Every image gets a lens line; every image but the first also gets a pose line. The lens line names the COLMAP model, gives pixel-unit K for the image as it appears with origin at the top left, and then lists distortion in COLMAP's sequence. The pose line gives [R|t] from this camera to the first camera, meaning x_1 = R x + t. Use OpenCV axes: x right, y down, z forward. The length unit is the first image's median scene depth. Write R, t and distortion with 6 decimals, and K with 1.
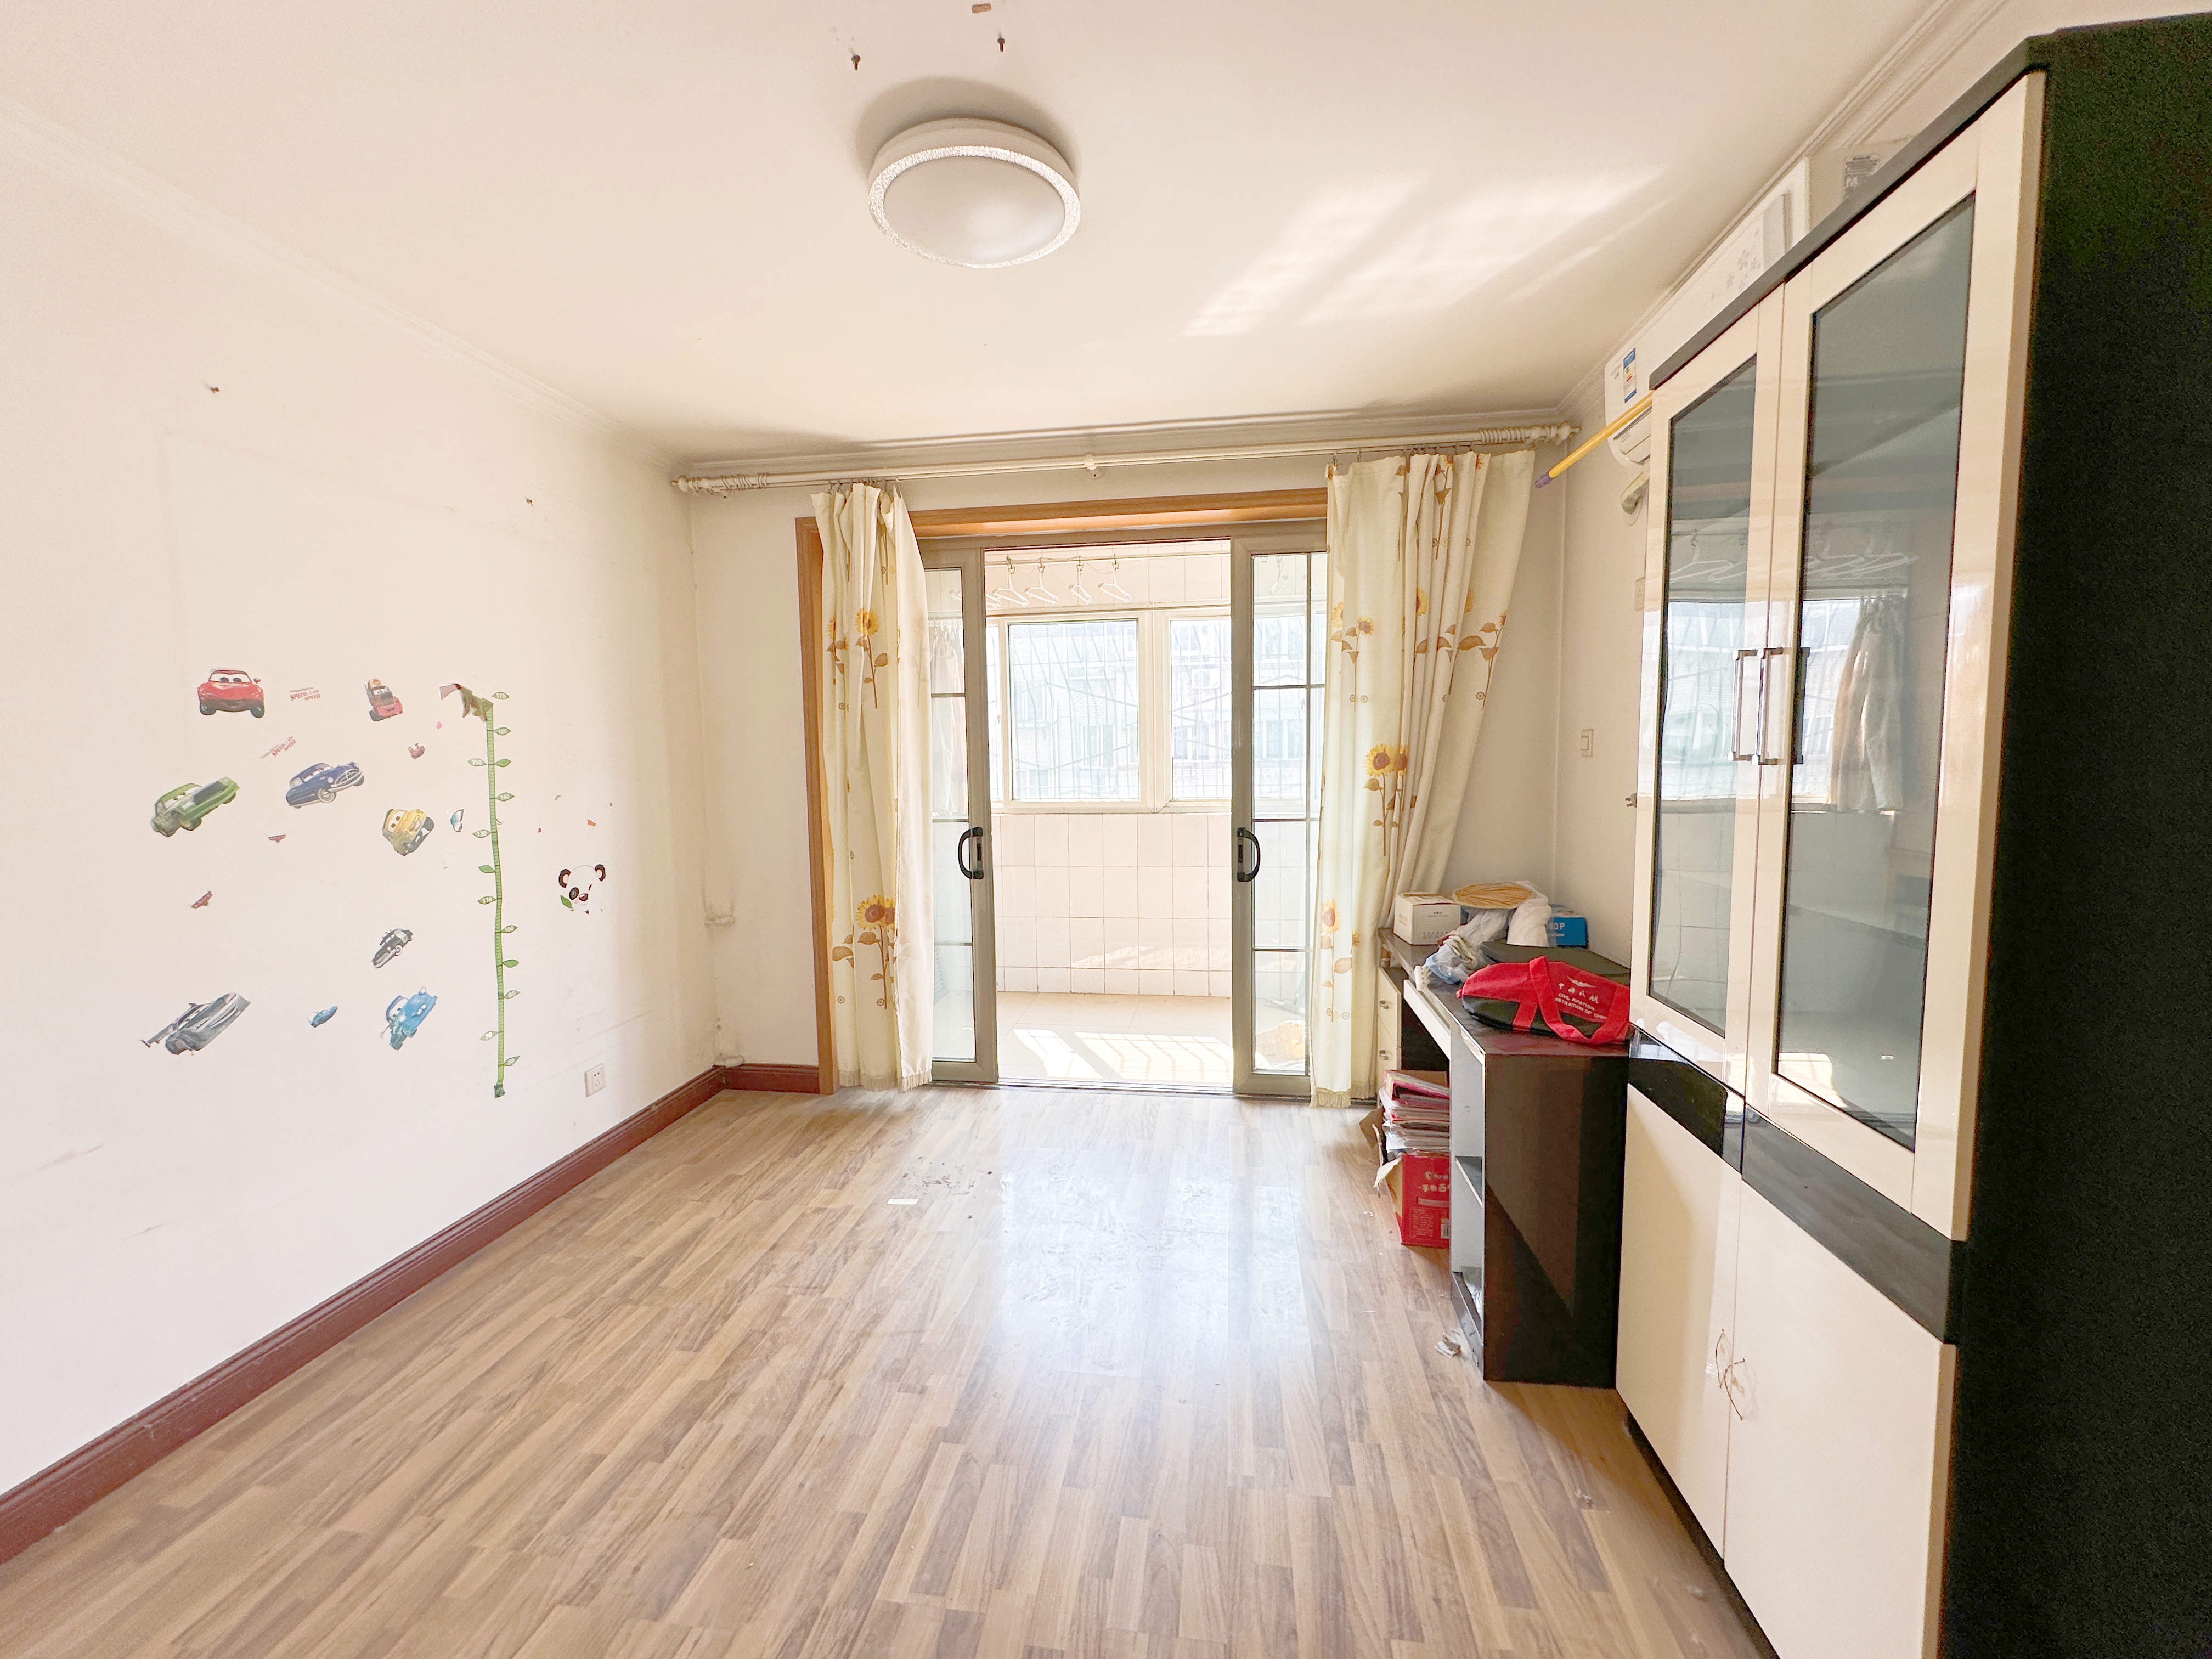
lens RADIAL K [[874.2, 0, 1100.2], [0, 874.2, 830.3], [0, 0, 1]] dist [0.002828, -0.000178]
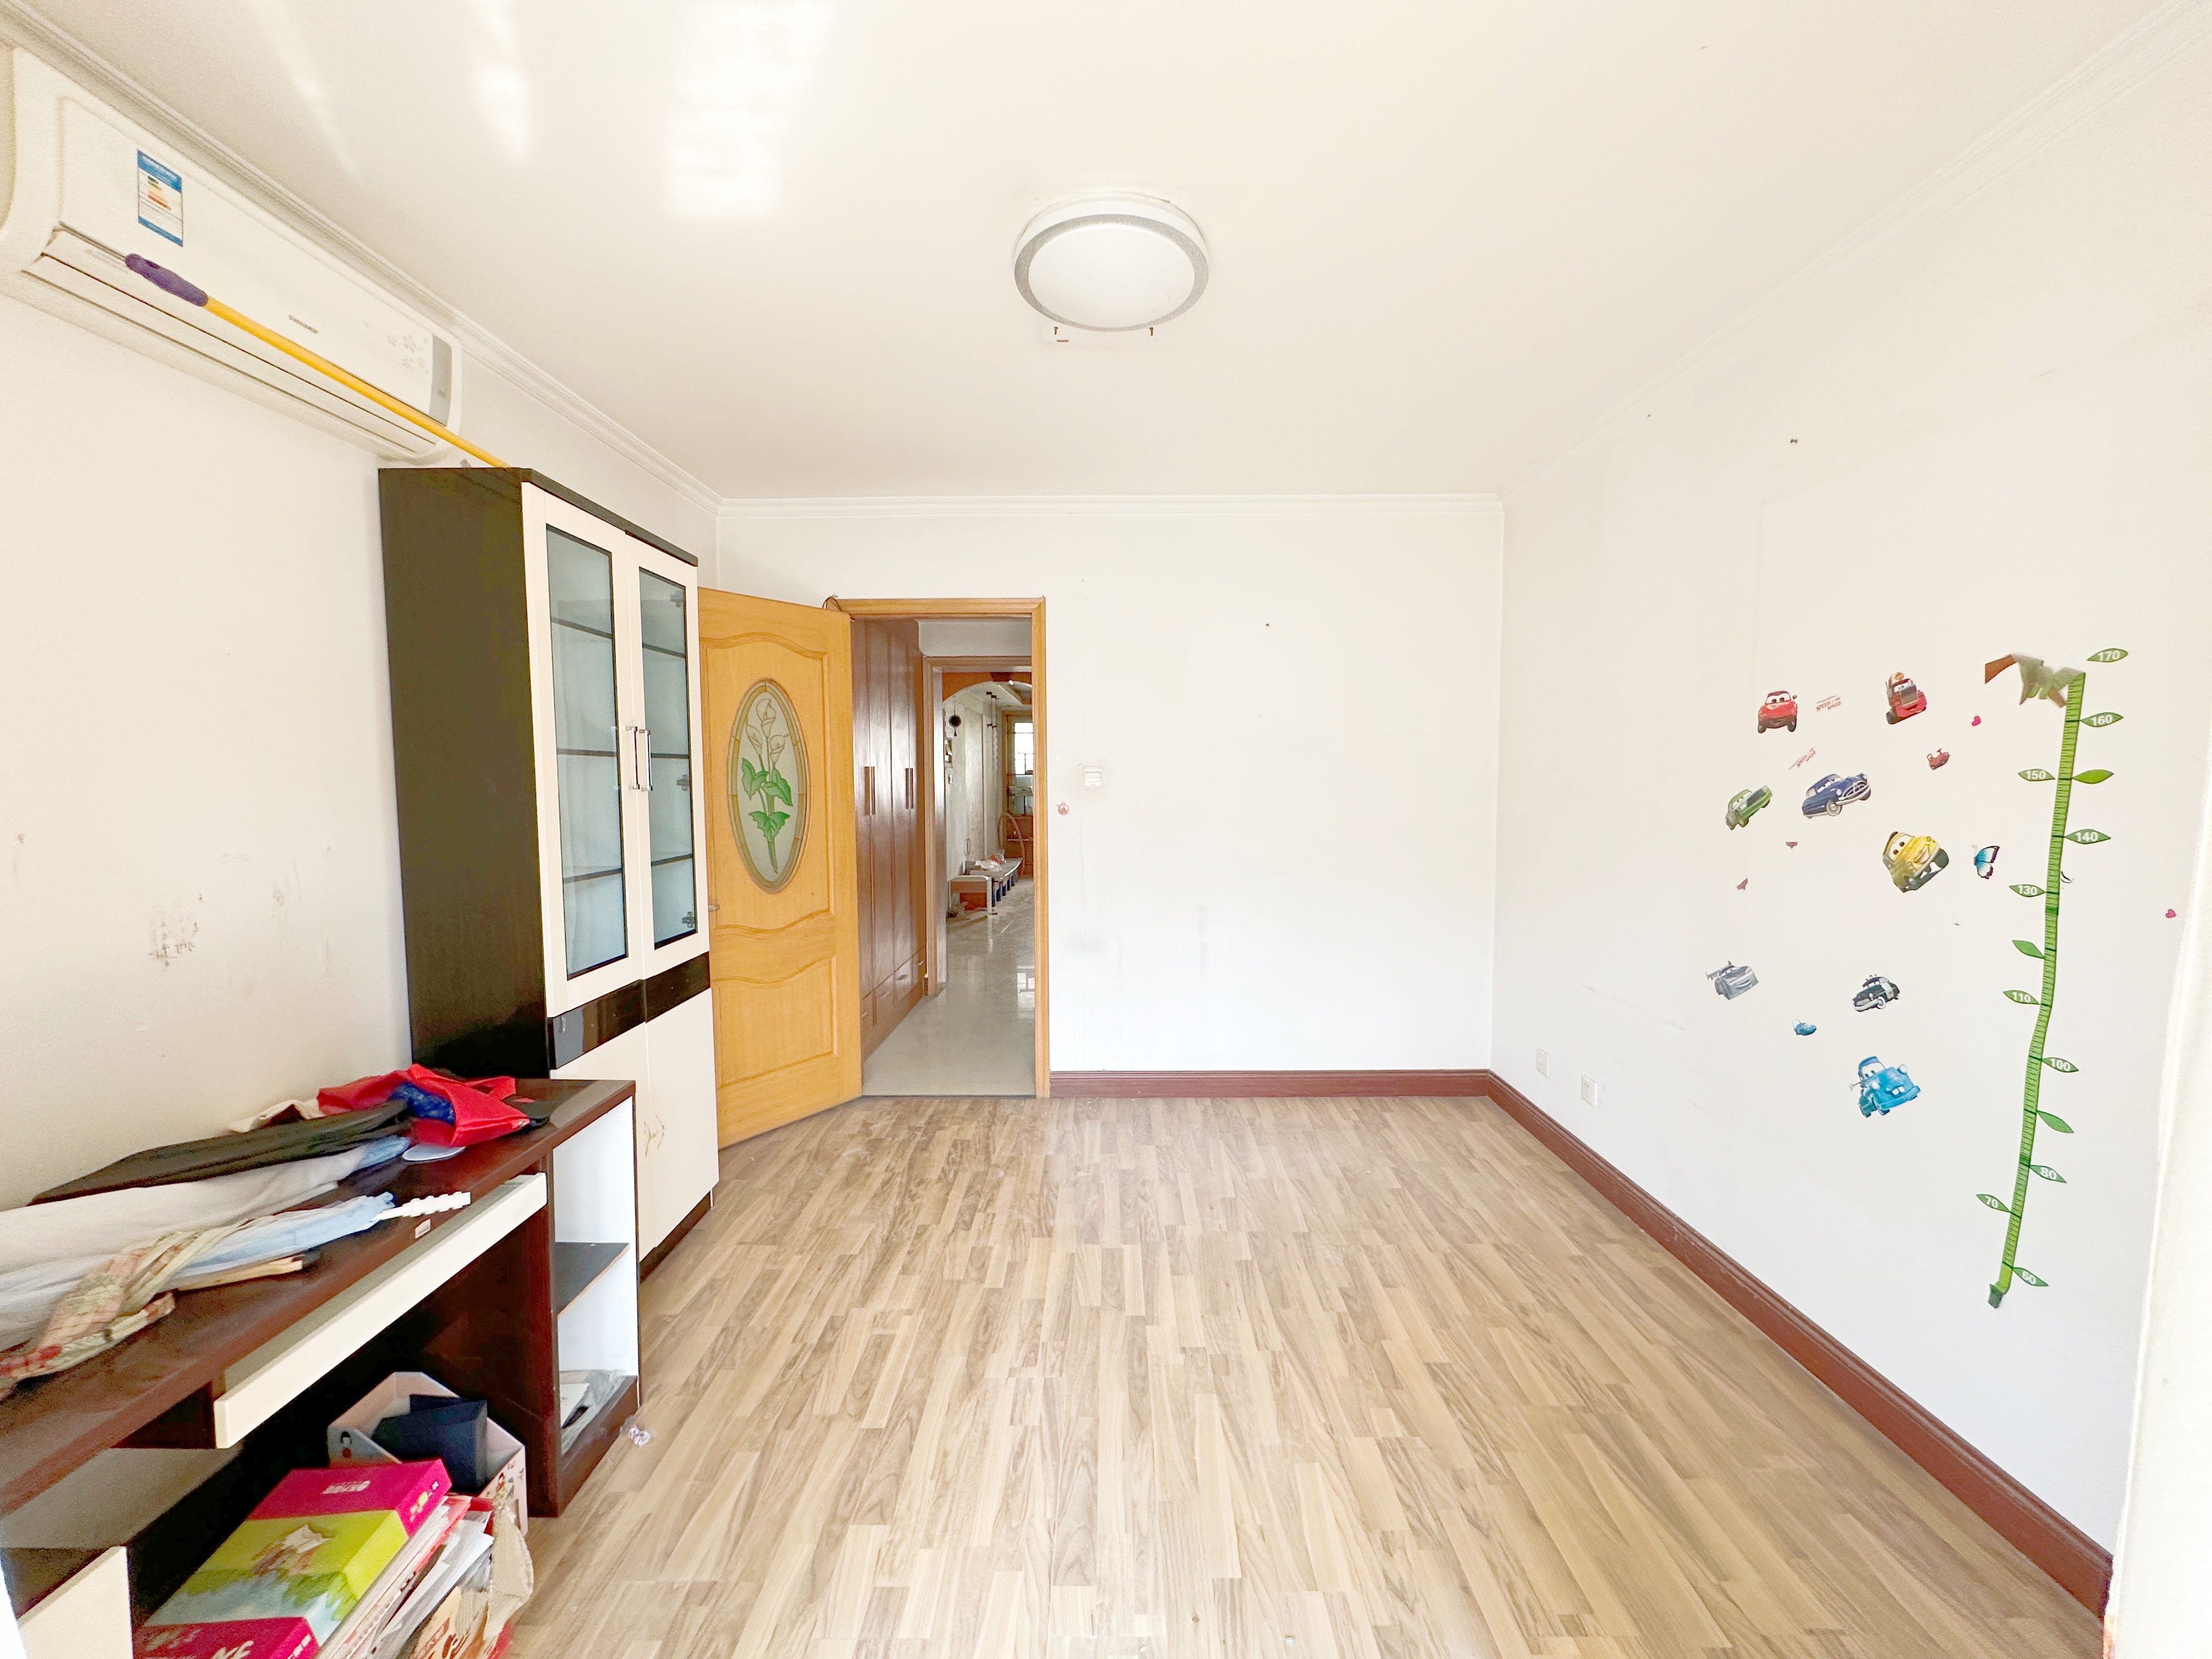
lens RADIAL K [[874.2, 0, 1103.0], [0, 874.2, 827.1], [0, 0, 1]] dist [0.002828, -0.000178]
pose [[-0.990012, 0.026675, -0.138433, 0.030930], [0.006279, 0.989305, 0.145729, -0.161469], [0.140840, 0.143404, -0.979591, 1.807246]]
